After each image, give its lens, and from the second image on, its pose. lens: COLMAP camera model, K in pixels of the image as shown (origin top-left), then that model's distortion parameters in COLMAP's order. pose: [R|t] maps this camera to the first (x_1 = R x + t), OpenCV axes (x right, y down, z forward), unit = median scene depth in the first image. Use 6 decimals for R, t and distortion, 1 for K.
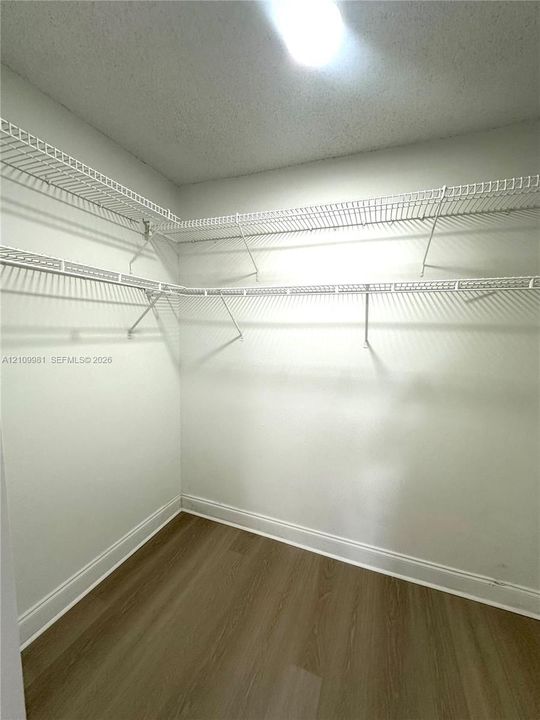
lens RADIAL K [[282.7, 0, 270.5], [0, 282.7, 368.3], [0, 0, 1]] dist [-0.000057, 0.000163]
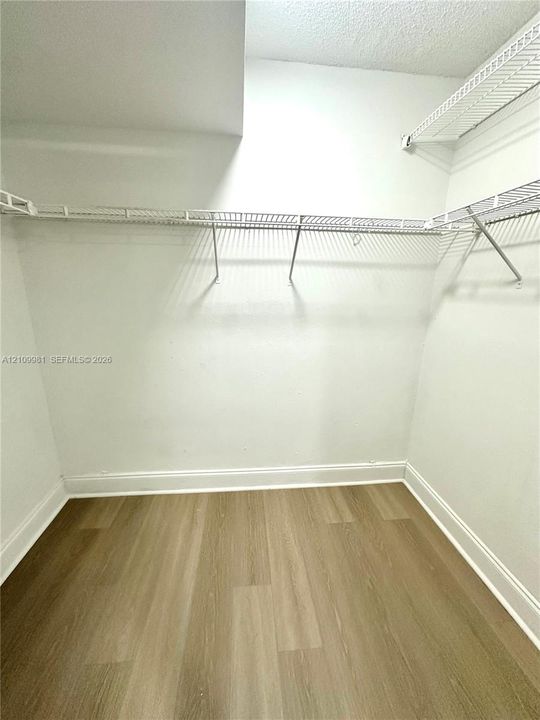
lens RADIAL K [[290.3, 0, 270.0], [0, 290.3, 360.0], [0, 0, 1]] dist [-0.004929, 0.000397]
pose [[0.876077, -0.137250, 0.462224, -0.239031], [0.052544, 0.980098, 0.191434, -0.016843], [-0.479299, -0.143424, 0.865853, 0.114670]]
